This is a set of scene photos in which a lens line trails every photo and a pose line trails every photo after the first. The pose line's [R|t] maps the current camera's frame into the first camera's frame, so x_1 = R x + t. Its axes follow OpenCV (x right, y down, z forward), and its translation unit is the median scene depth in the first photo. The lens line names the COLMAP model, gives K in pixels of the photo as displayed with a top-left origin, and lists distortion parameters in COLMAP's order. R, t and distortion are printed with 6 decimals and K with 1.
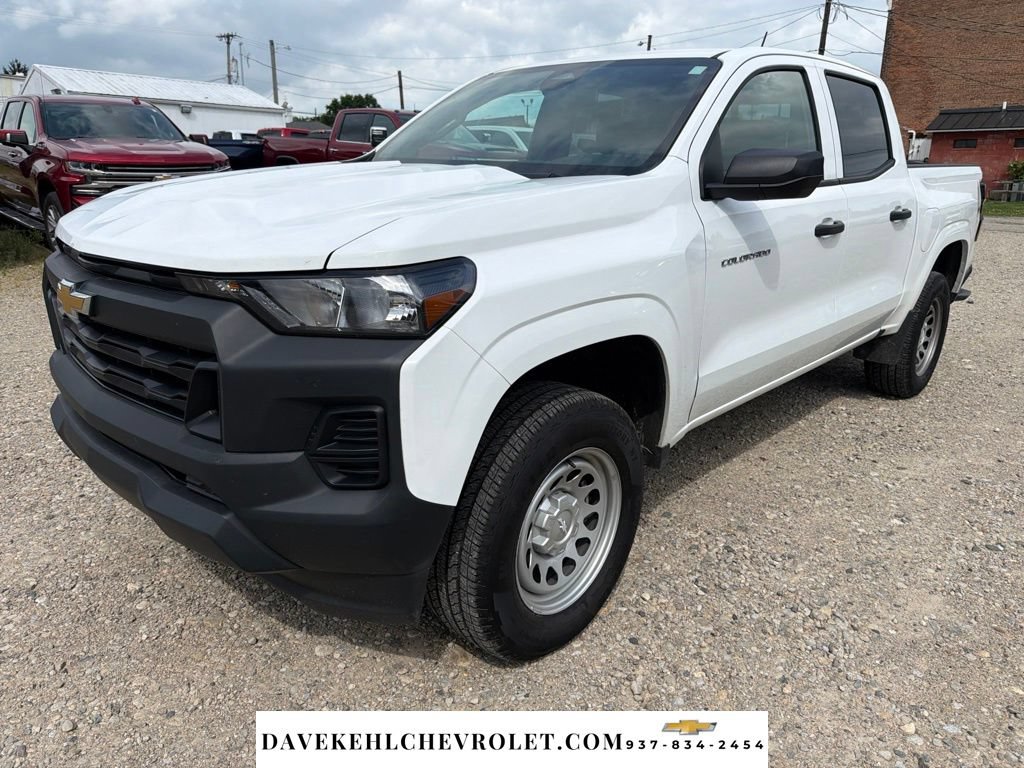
lens RADIAL K [[726.4, 0, 512.0], [0, 726.4, 384.0], [0, 0, 1]] dist [0.031216, -0.062937]
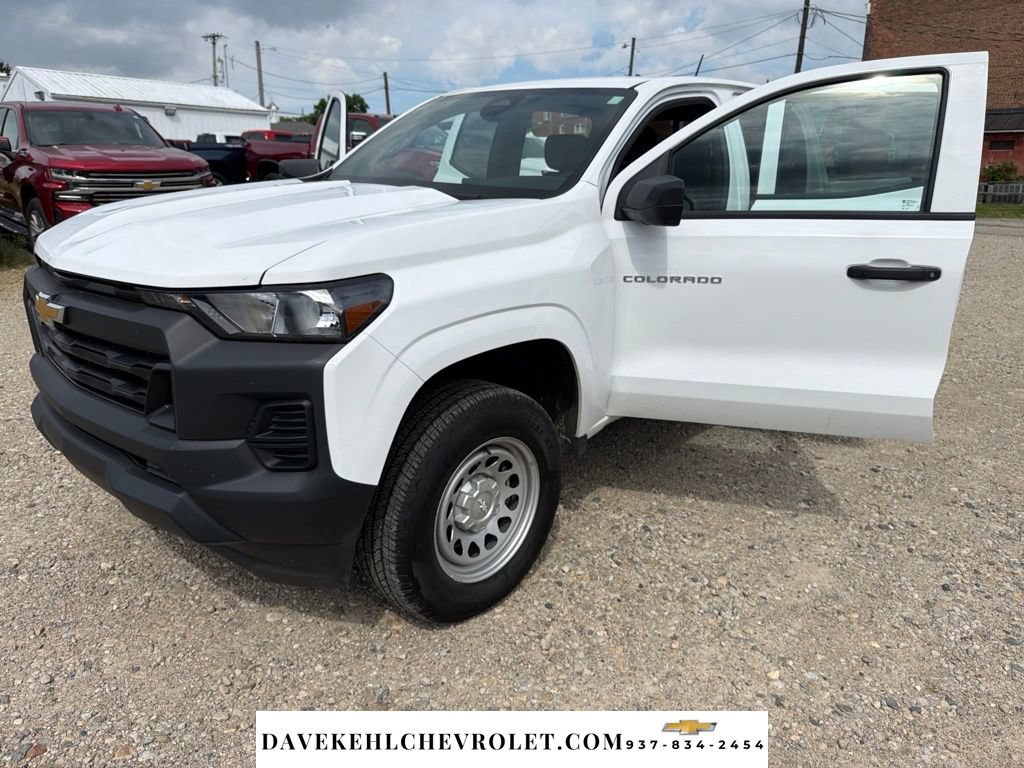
lens RADIAL K [[726.5, 0, 515.6], [0, 726.5, 384.9], [0, 0, 1]] dist [0.024204, -0.055889]
pose [[0.999804, -0.004403, 0.019321, 0.097091], [0.004386, 0.999990, 0.000952, 0.004302], [-0.019325, -0.000867, 0.999813, -0.140633]]
